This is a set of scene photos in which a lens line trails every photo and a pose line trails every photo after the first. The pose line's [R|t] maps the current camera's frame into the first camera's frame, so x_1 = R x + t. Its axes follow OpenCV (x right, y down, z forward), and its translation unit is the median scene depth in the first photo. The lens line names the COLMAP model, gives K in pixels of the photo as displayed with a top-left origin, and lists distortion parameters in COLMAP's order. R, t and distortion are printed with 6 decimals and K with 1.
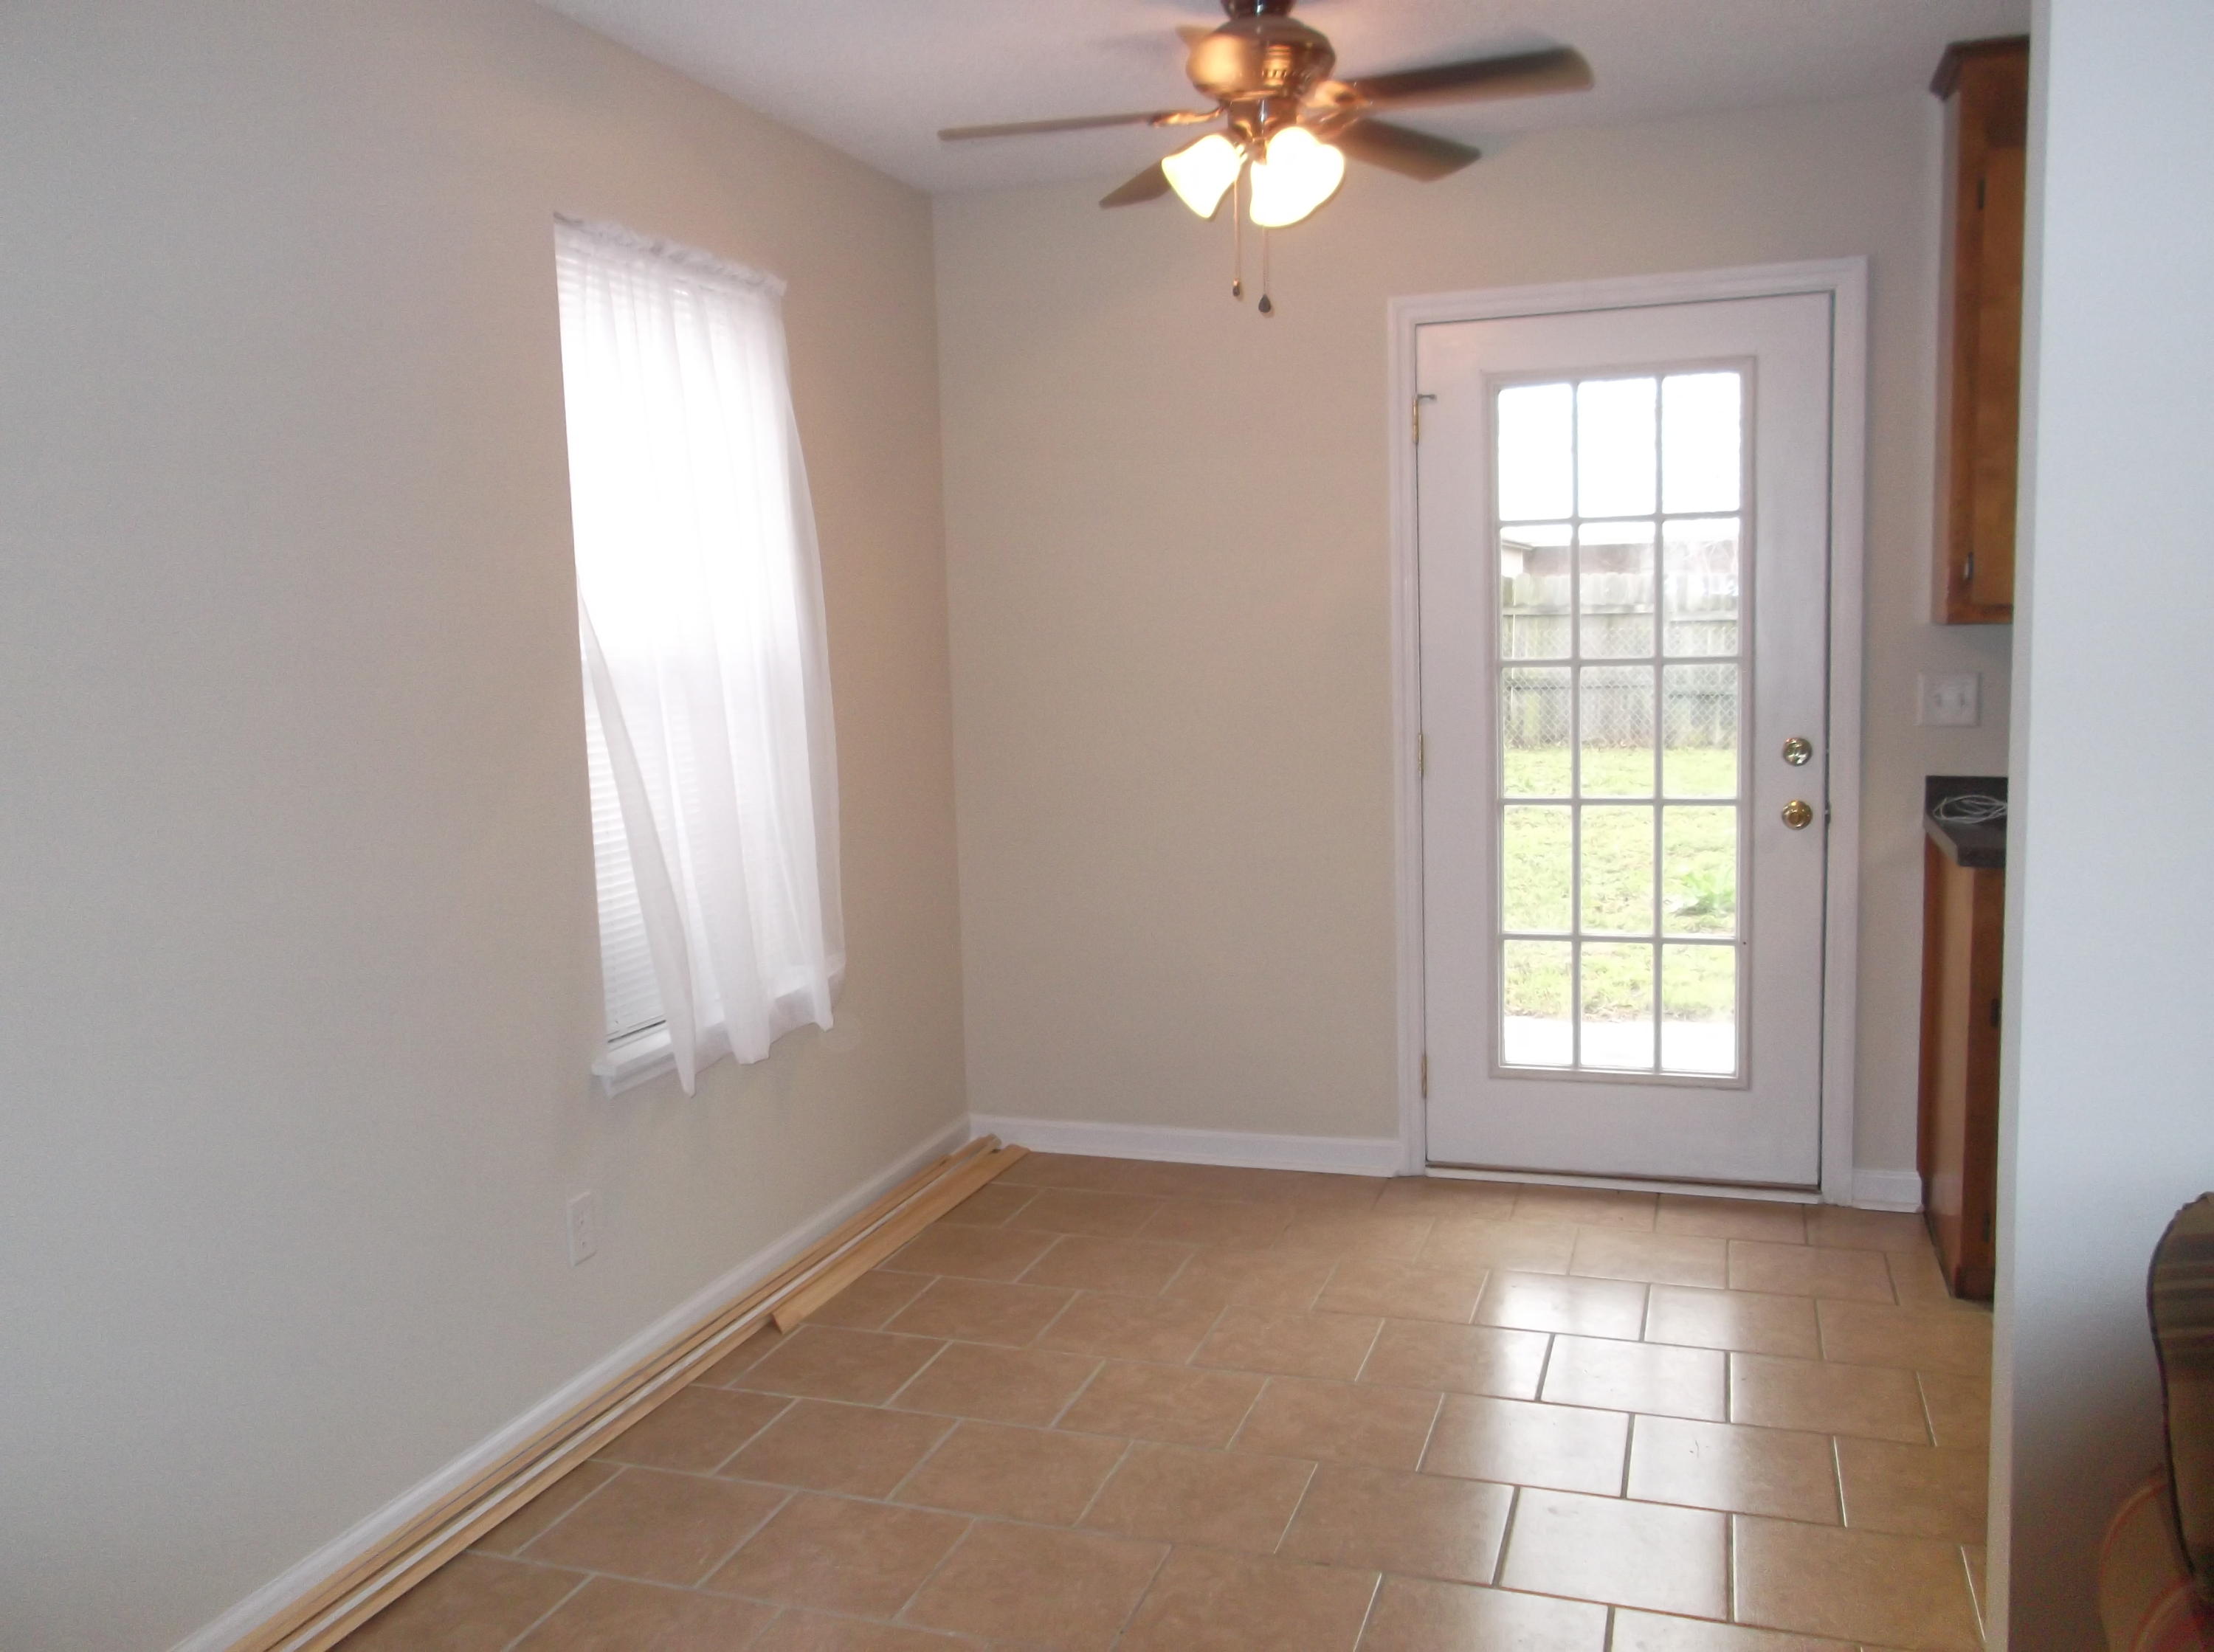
lens RADIAL K [[1834.5, 0, 1106.2], [0, 1834.5, 829.2], [0, 0, 1]] dist [-0.038202, 0.043218]
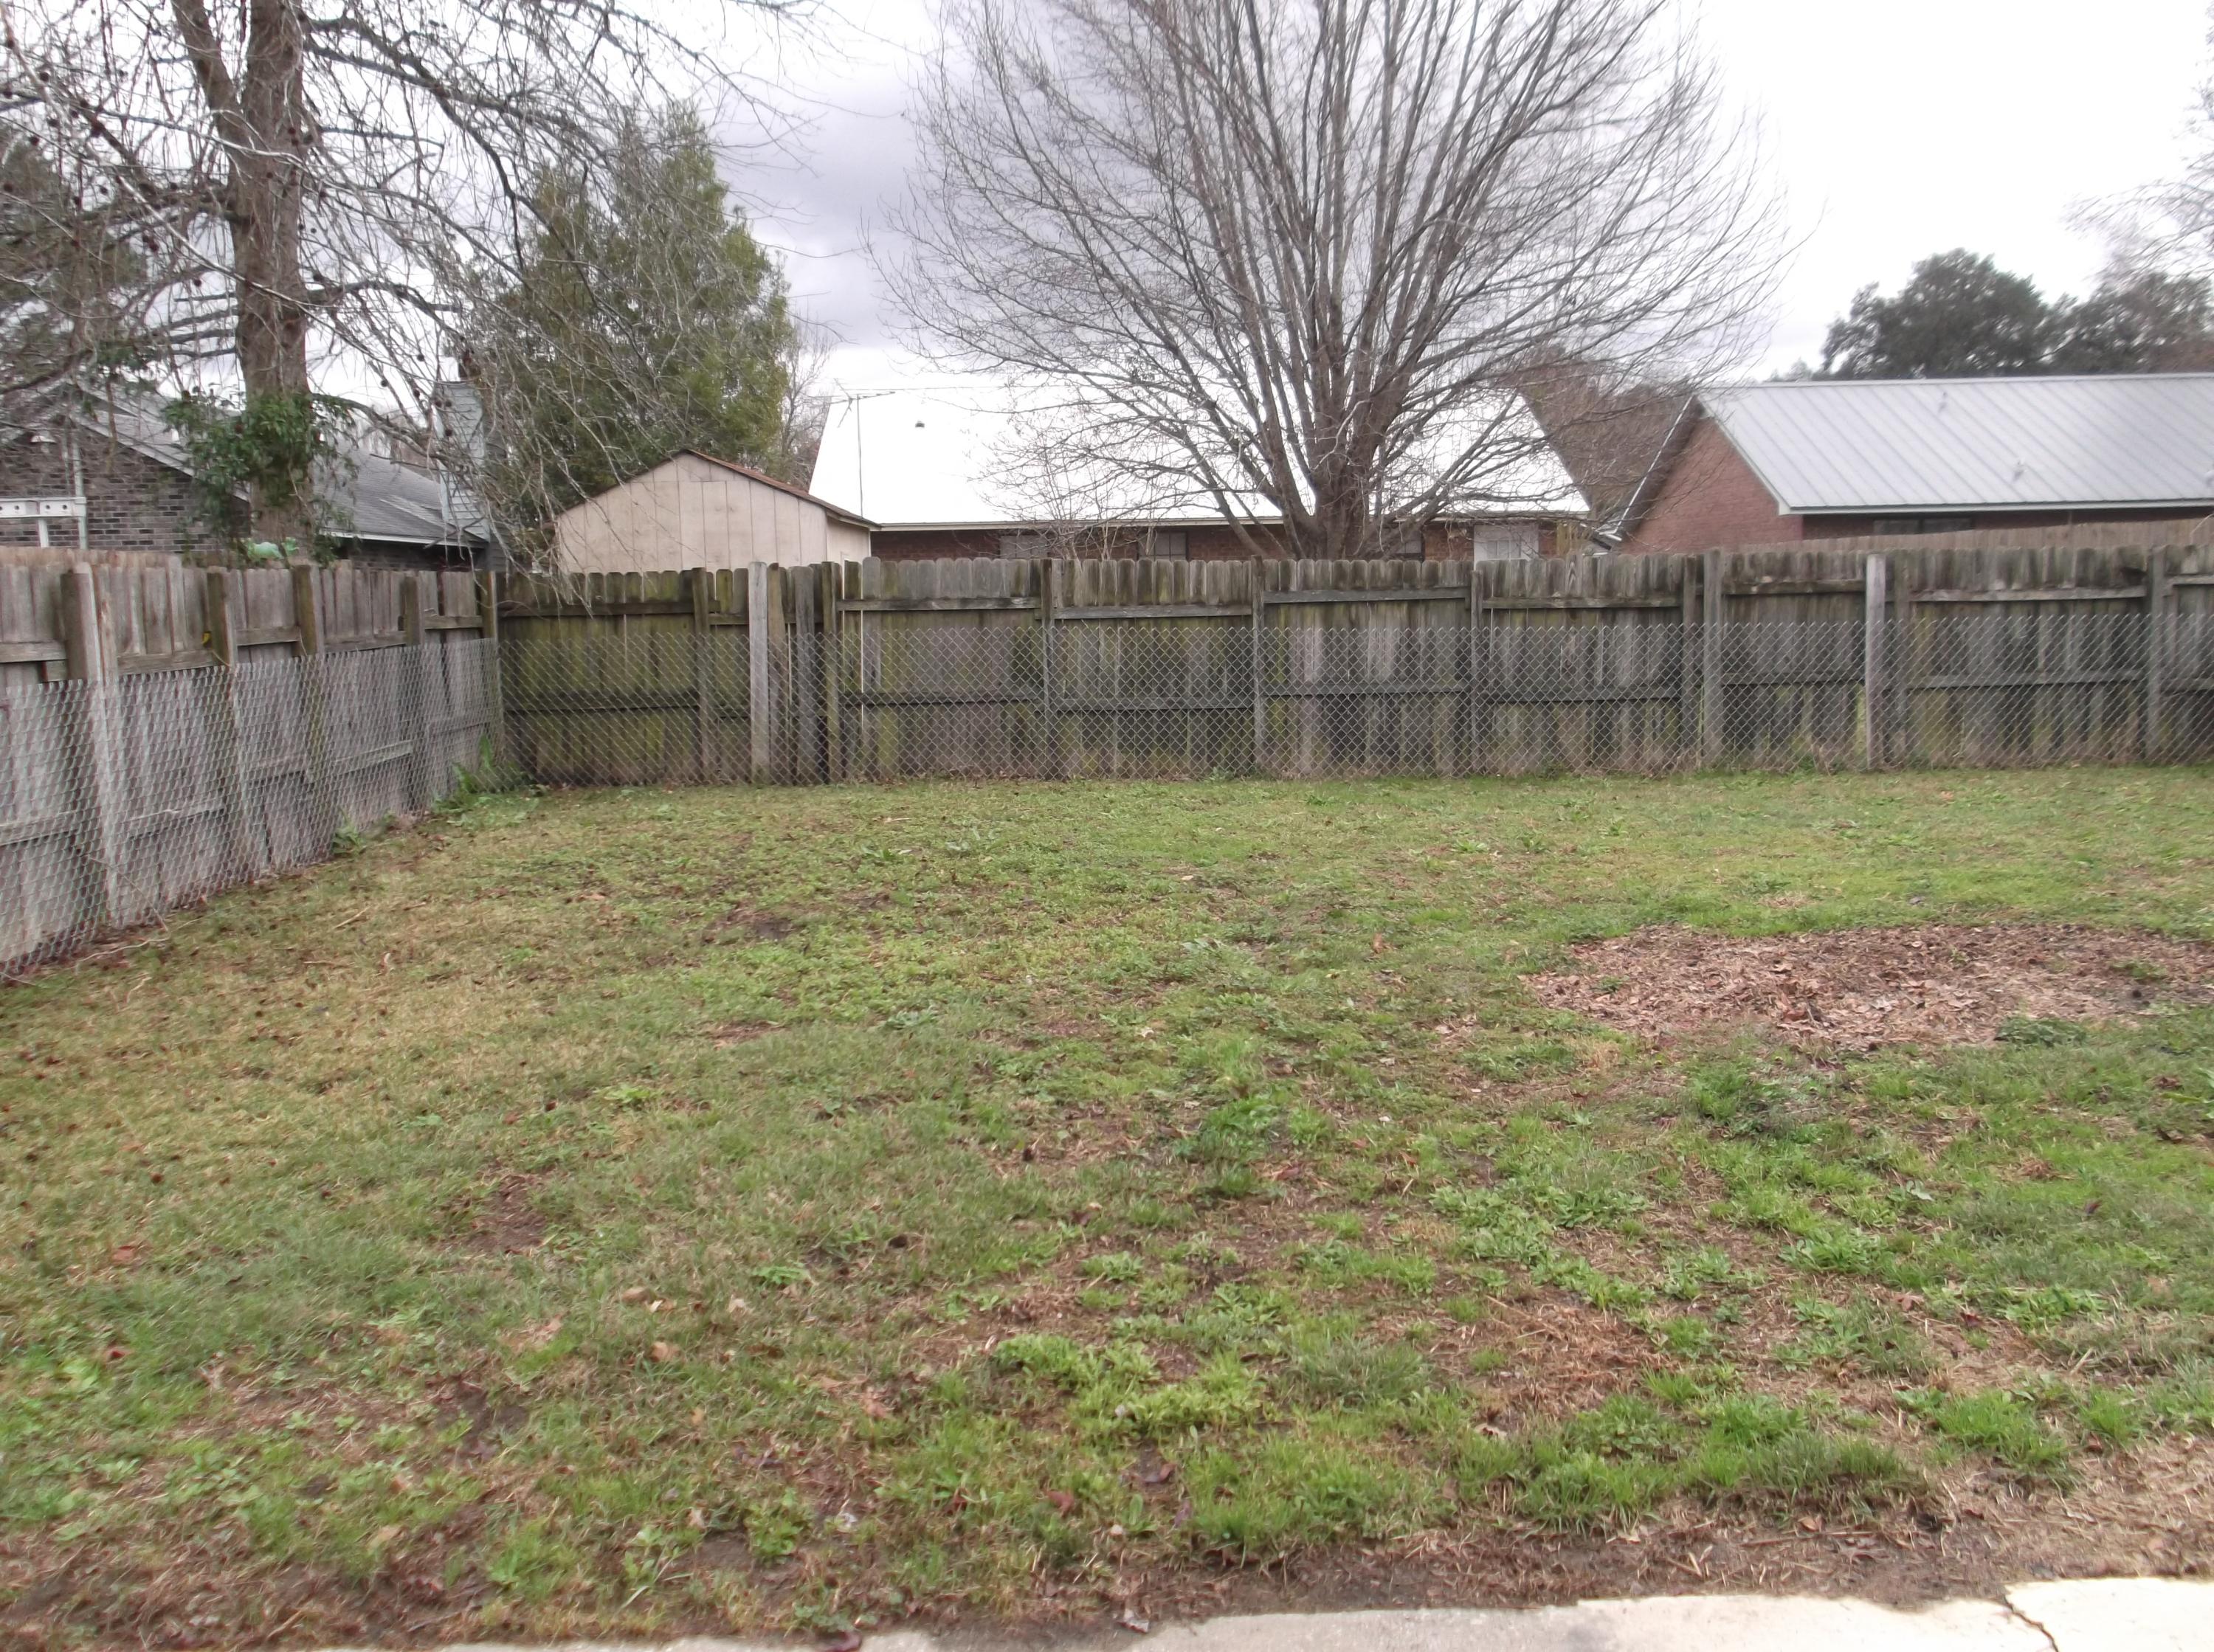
lens RADIAL K [[1834.5, 0, 1106.5], [0, 1834.5, 831.8], [0, 0, 1]] dist [-0.038202, 0.043218]
pose [[0.939966, -0.038460, 0.339094, 0.055058], [0.036213, 0.999260, 0.012954, -0.030601], [-0.339341, 0.000103, 0.940663, 0.240878]]
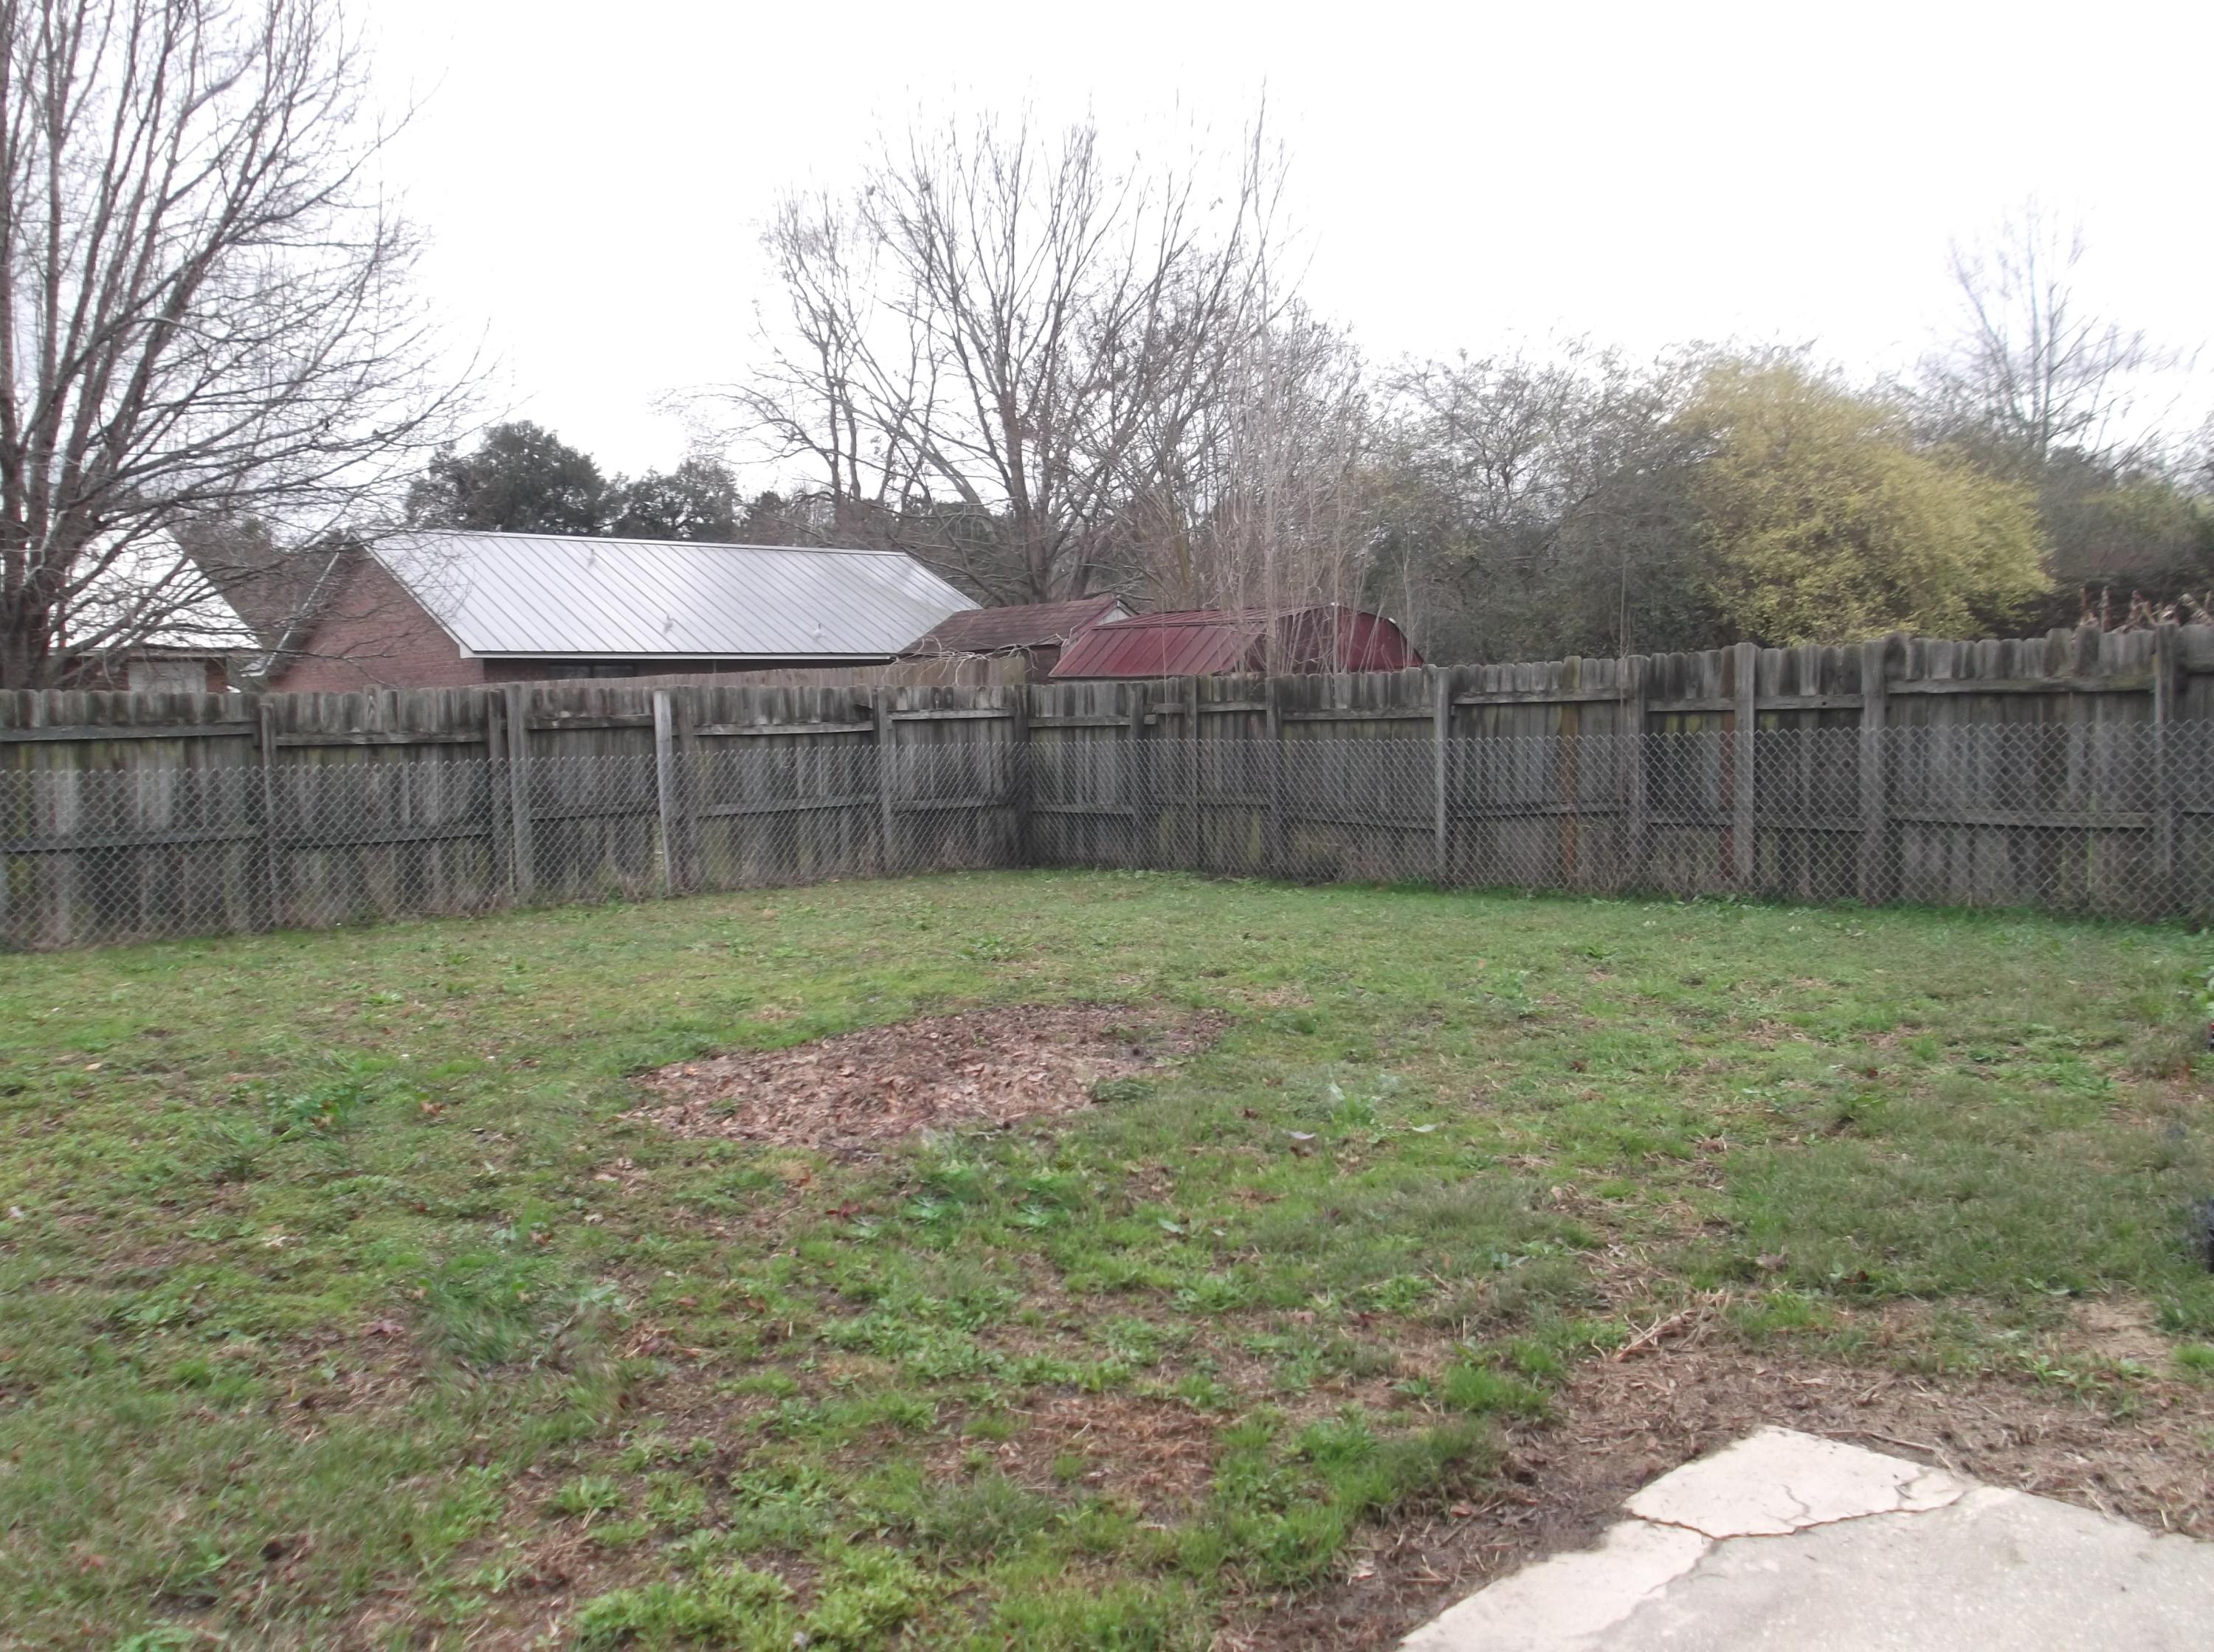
lens RADIAL K [[1834.5, 0, 1106.2], [0, 1834.5, 823.1], [0, 0, 1]] dist [-0.038202, 0.043218]
pose [[0.453372, -0.036591, 0.890570, -0.005582], [0.111716, 0.993611, -0.016048, -0.032646], [-0.884293, 0.106766, 0.454563, 0.313825]]
